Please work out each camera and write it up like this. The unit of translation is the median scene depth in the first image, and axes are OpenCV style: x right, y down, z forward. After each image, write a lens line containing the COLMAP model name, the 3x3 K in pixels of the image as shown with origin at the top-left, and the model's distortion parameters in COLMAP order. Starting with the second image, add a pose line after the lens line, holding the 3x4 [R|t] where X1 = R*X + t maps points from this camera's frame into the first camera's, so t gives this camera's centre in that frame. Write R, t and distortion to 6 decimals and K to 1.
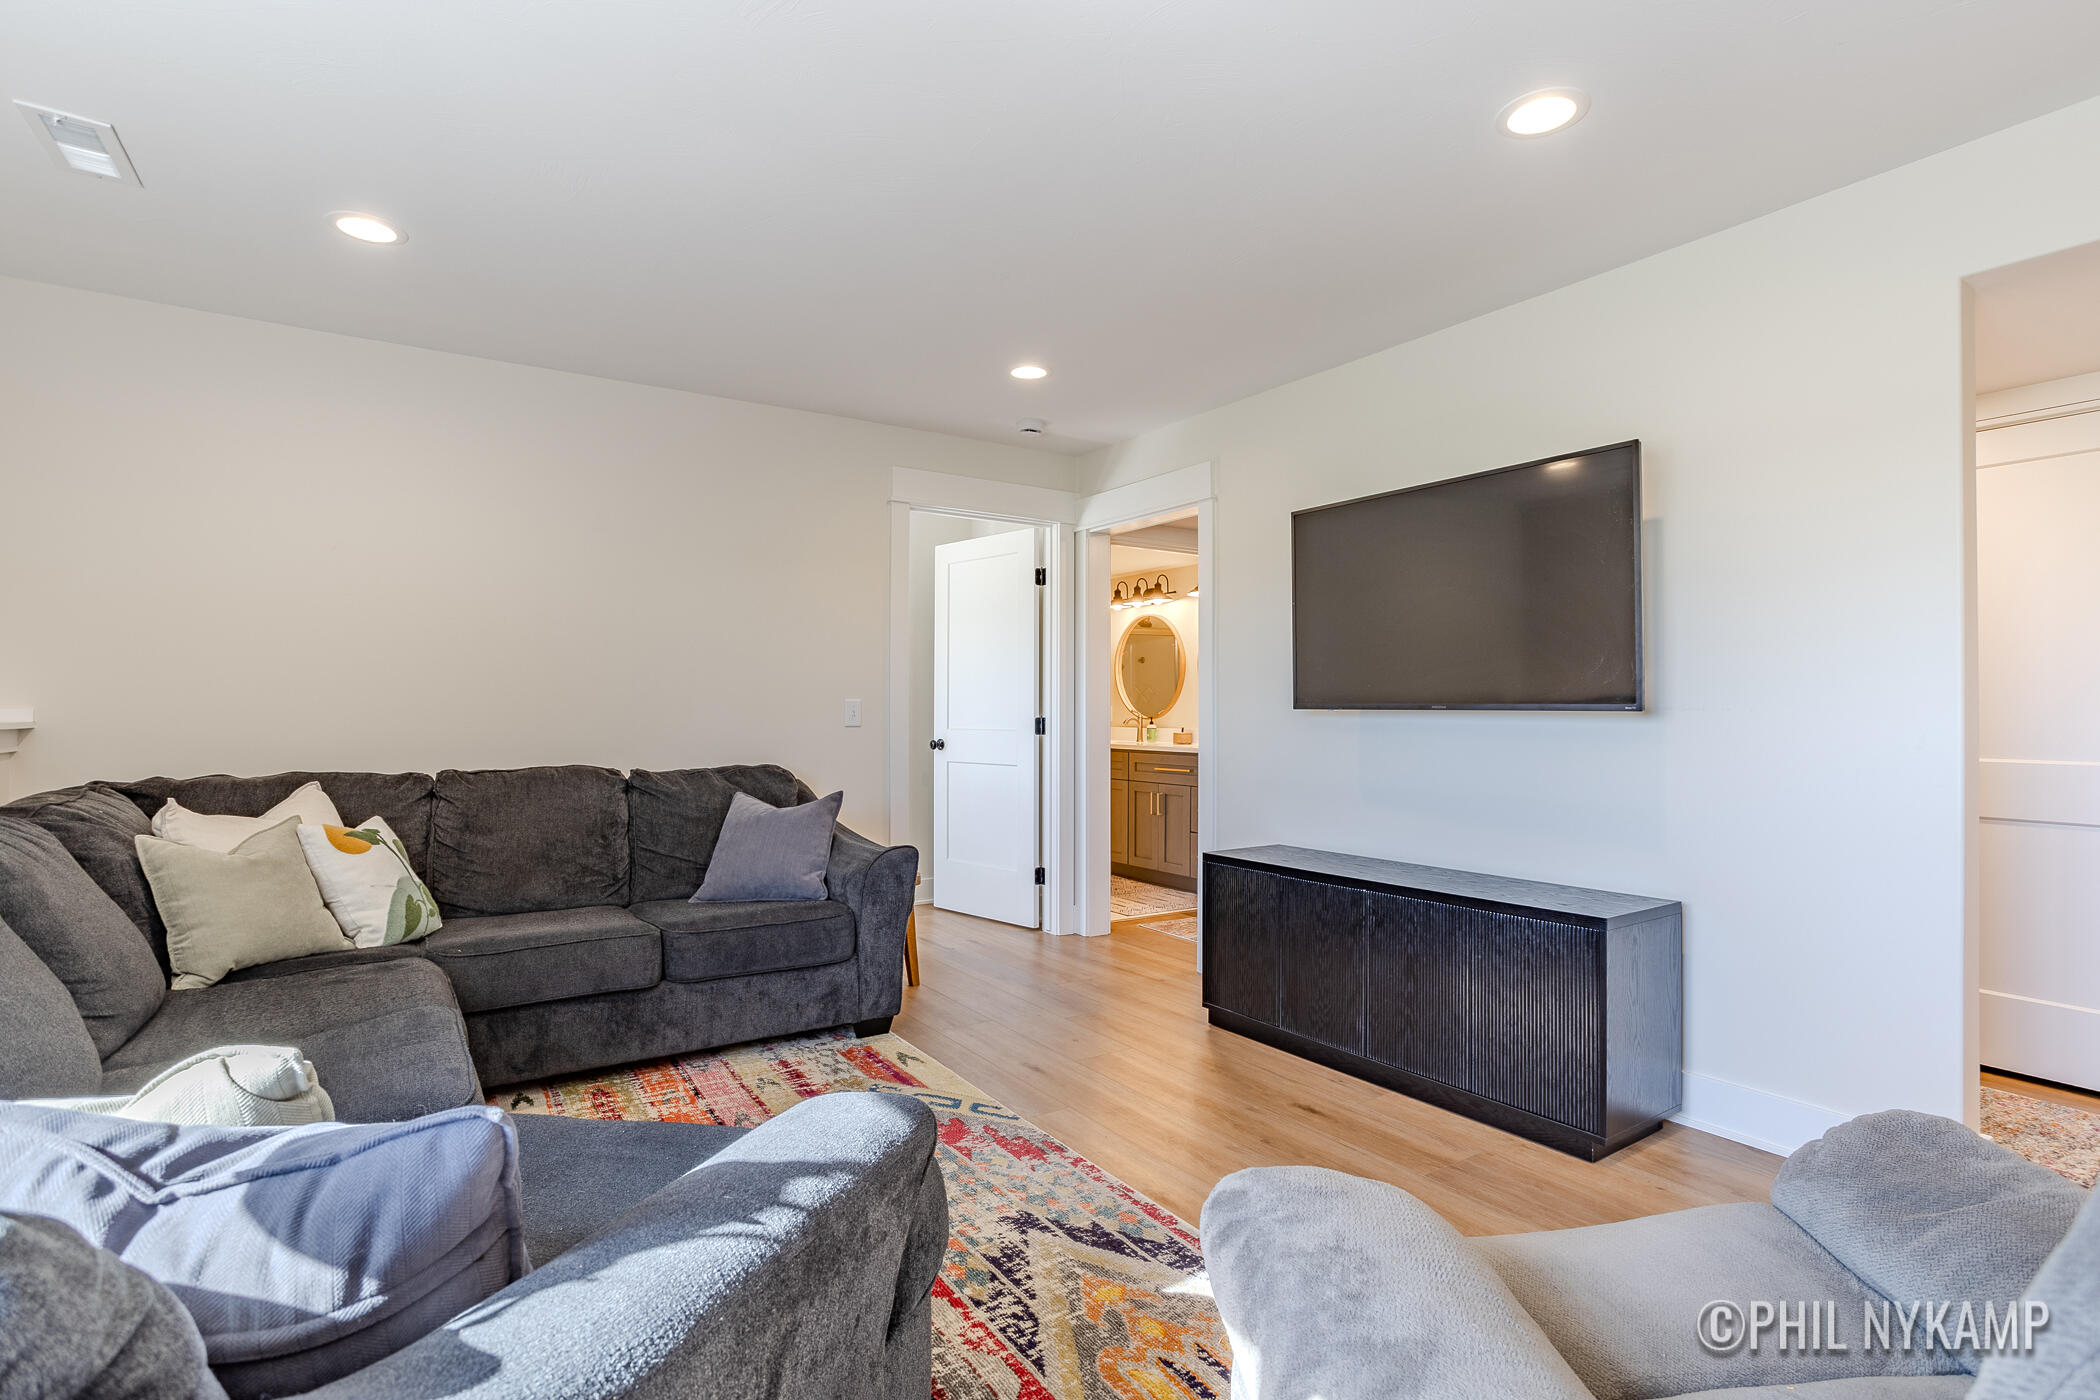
lens RADIAL K [[1010.8, 0, 1085.1], [0, 1010.8, 699.4], [0, 0, 1]] dist [-0.100986, 0.070447]
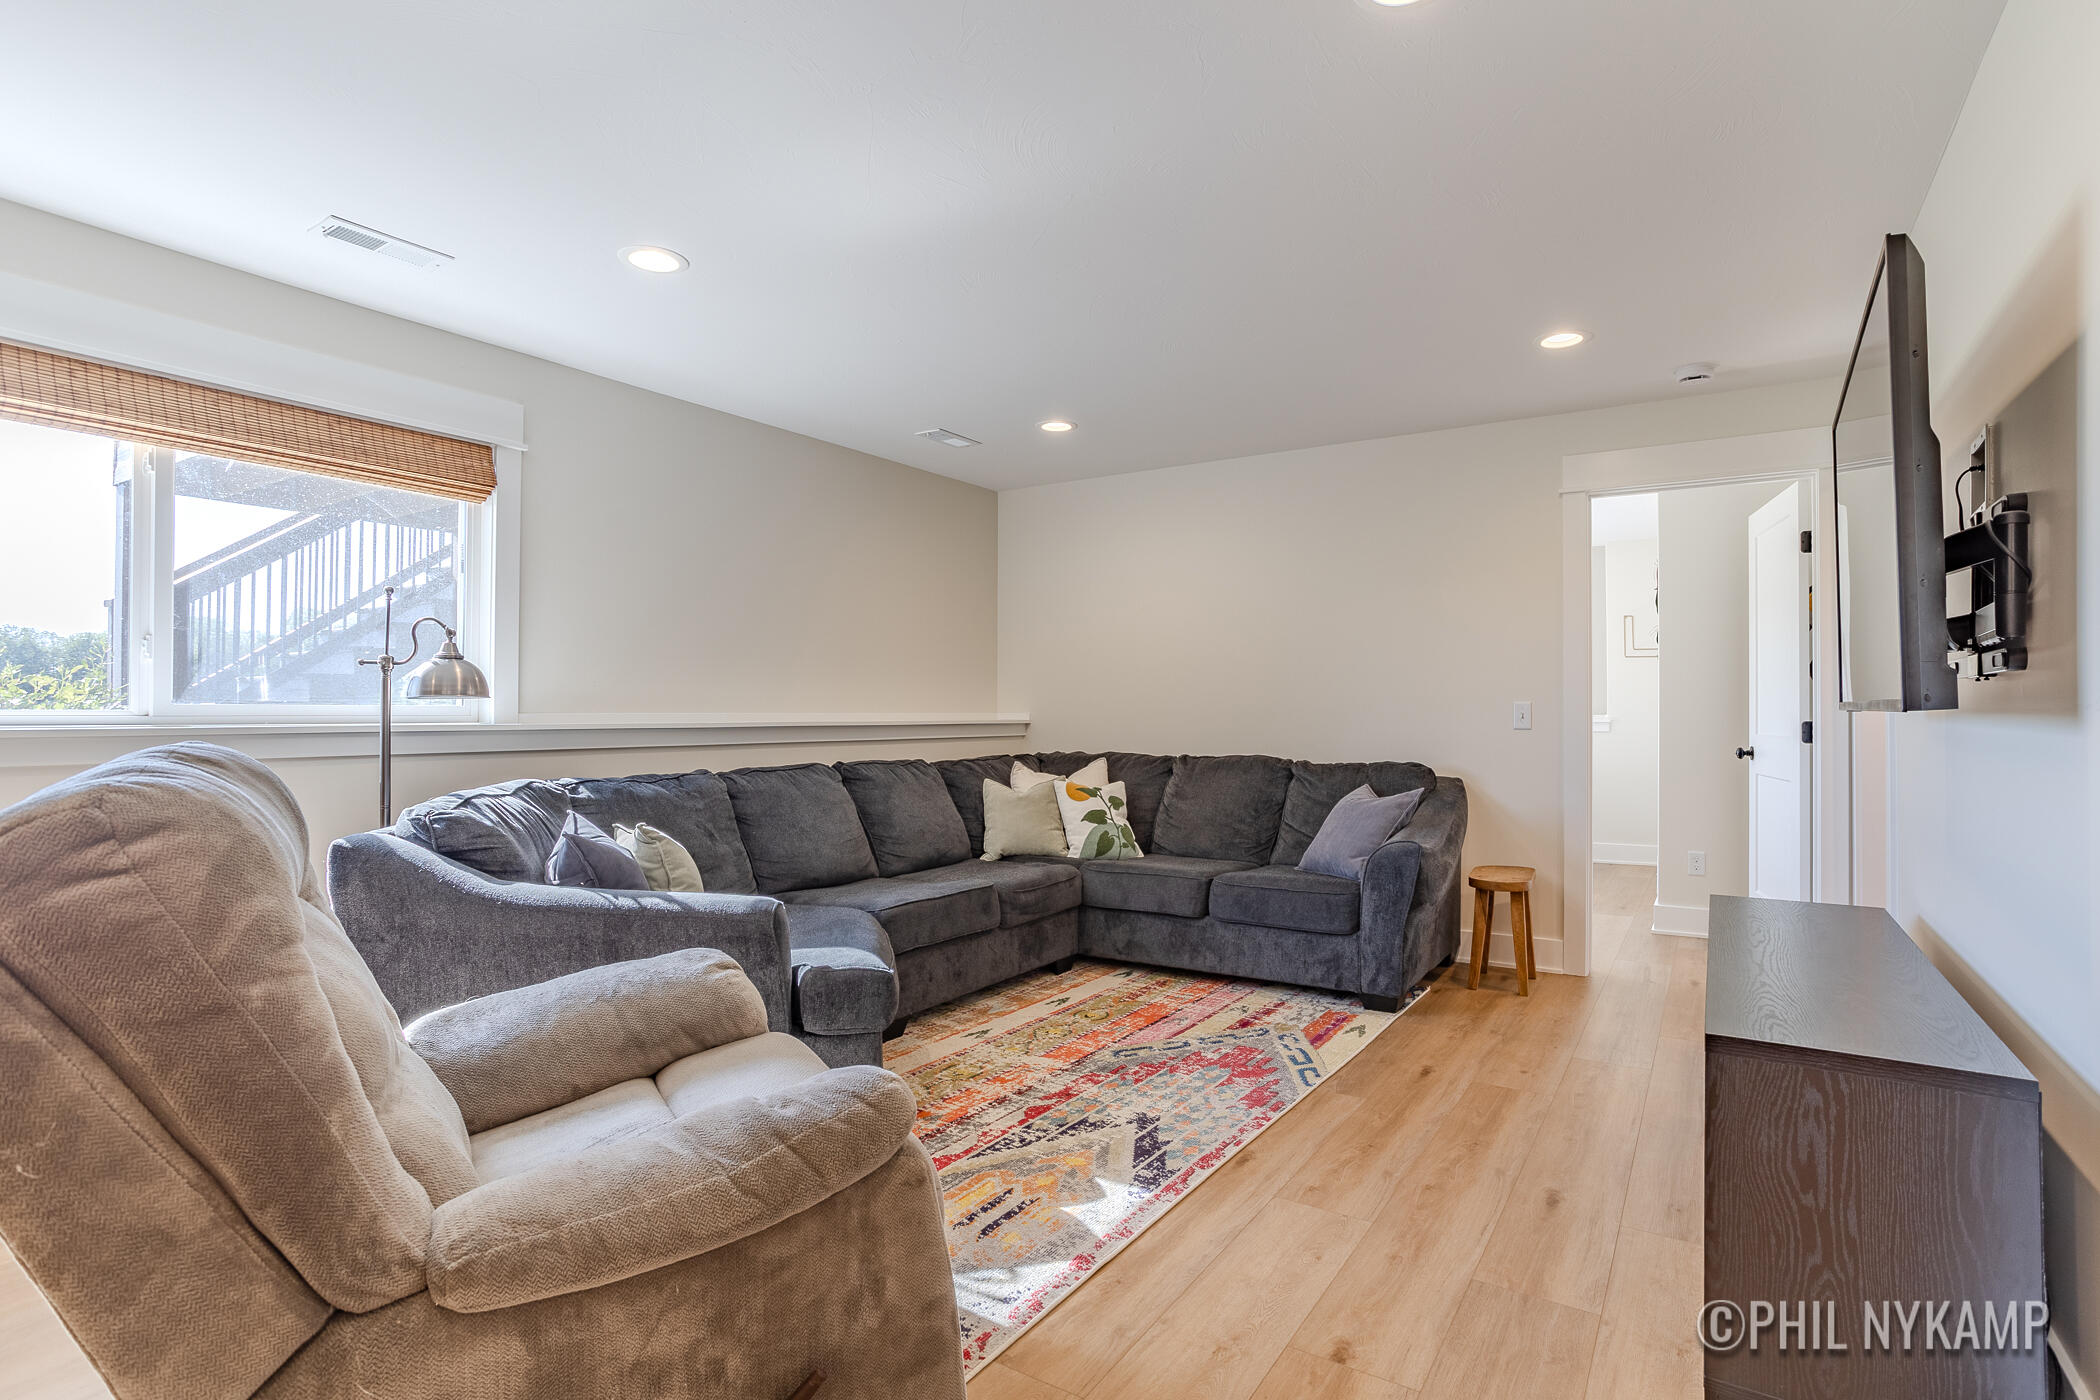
lens RADIAL K [[1040.5, 0, 1085.2], [0, 1040.5, 699.3], [0, 0, 1]] dist [-0.003399, 0.000339]
pose [[0.396624, -0.010953, -0.917916, 0.832670], [0.013775, 0.999887, -0.005979, -0.004210], [0.917878, -0.010273, 0.396731, 0.294265]]
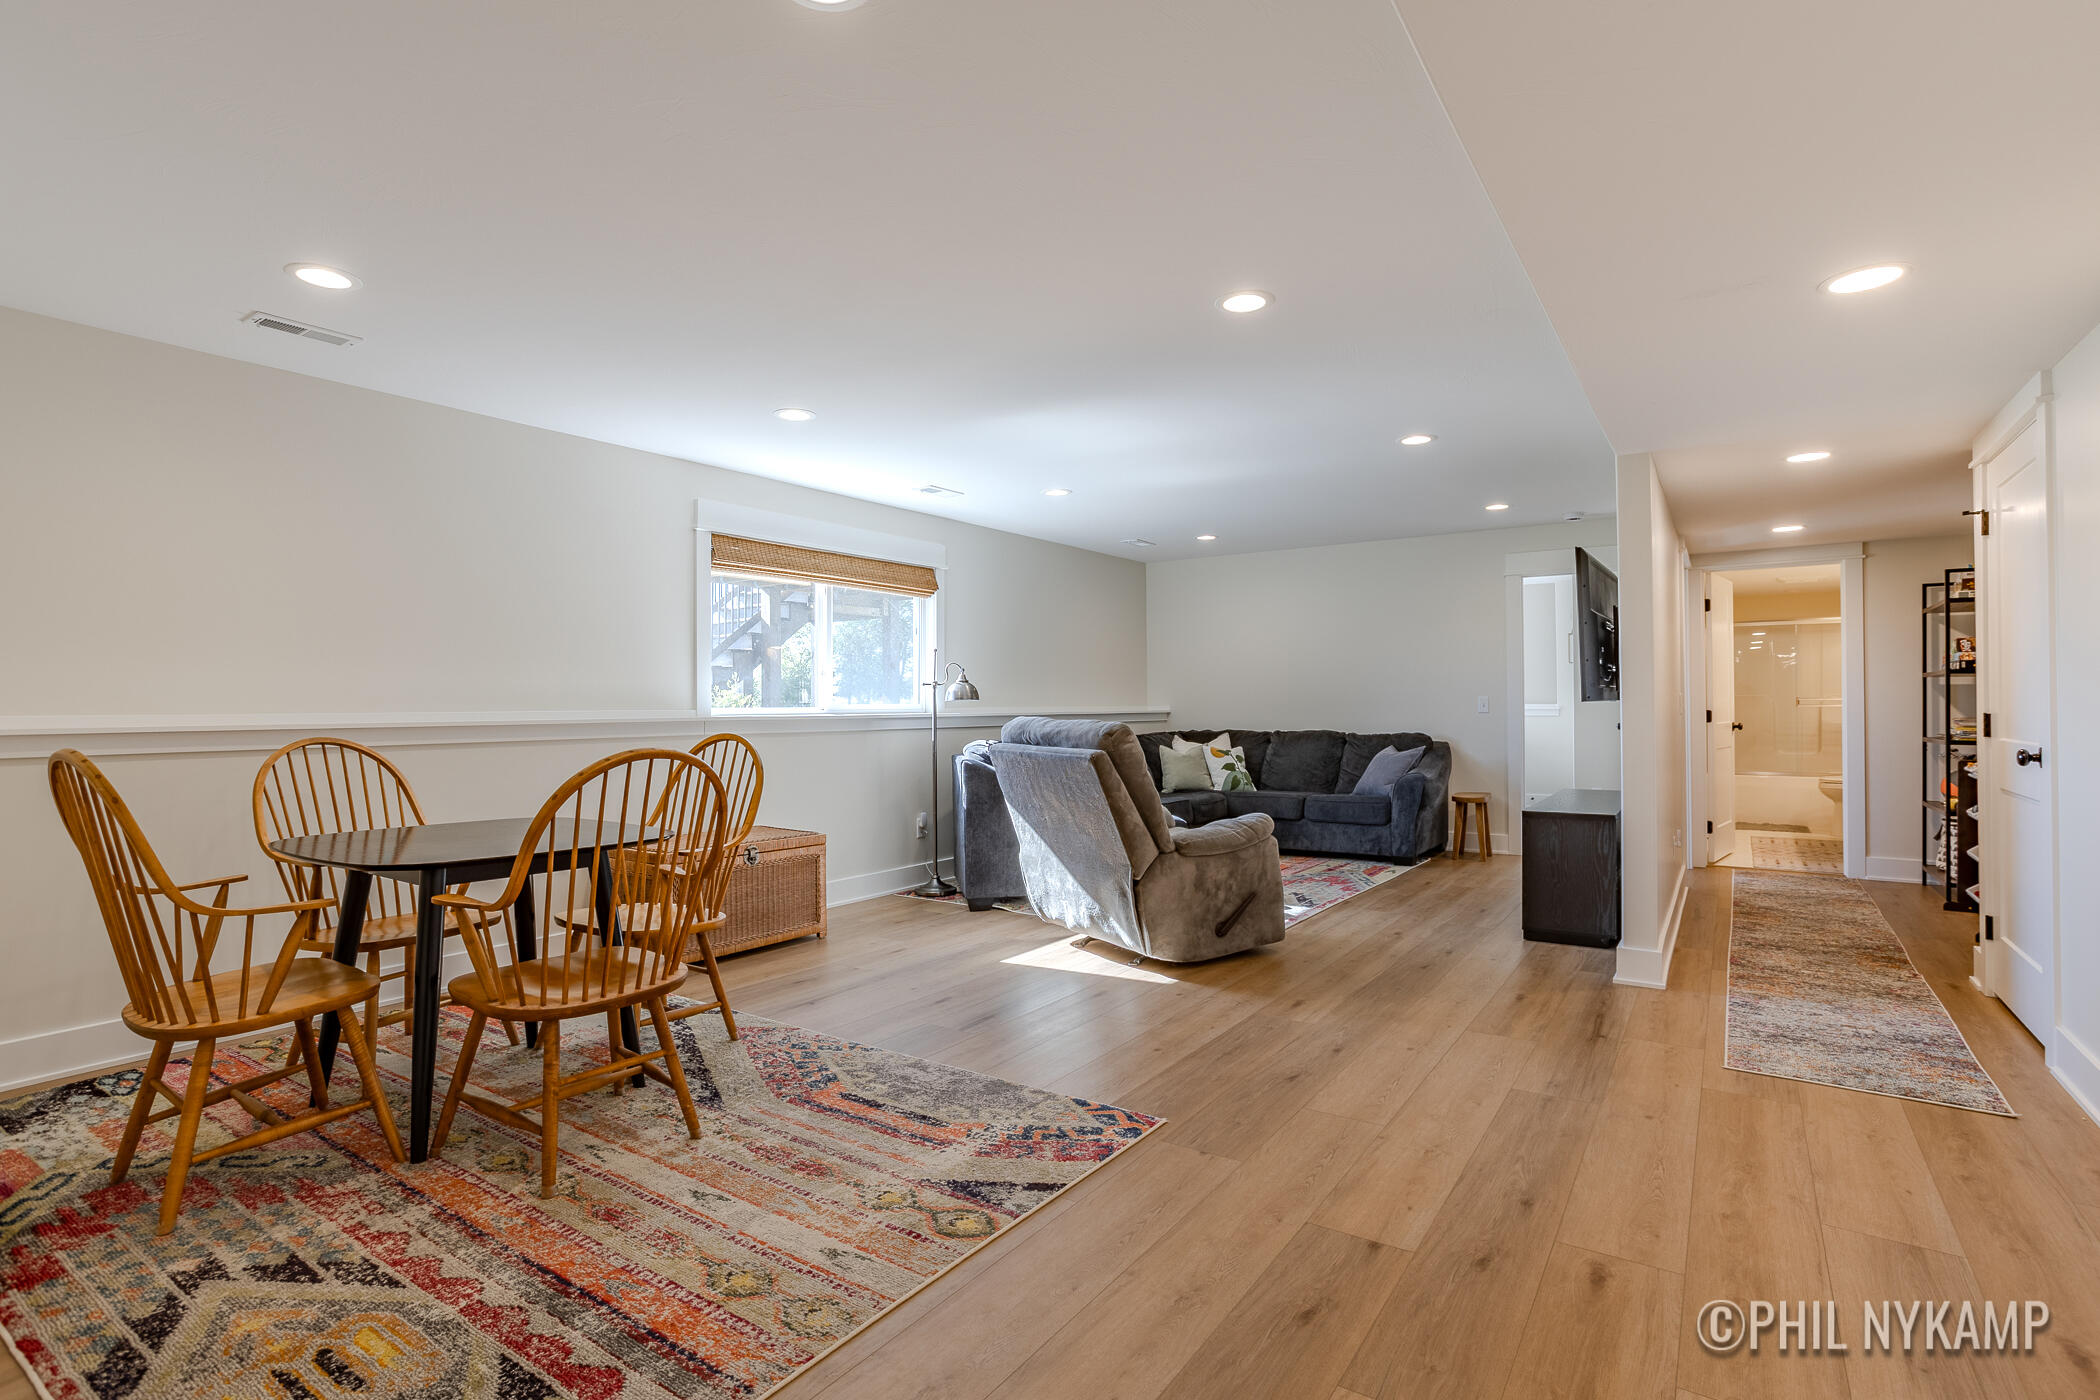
lens RADIAL K [[1007.6, 0, 1049.0], [0, 1007.6, 694.3], [0, 0, 1]] dist [-0.032303, 0.001074]
pose [[0.357516, -0.013546, -0.933809, 1.670220], [0.022572, 0.999728, -0.005860, -0.016361], [0.933634, -0.018983, 0.357725, -0.451205]]
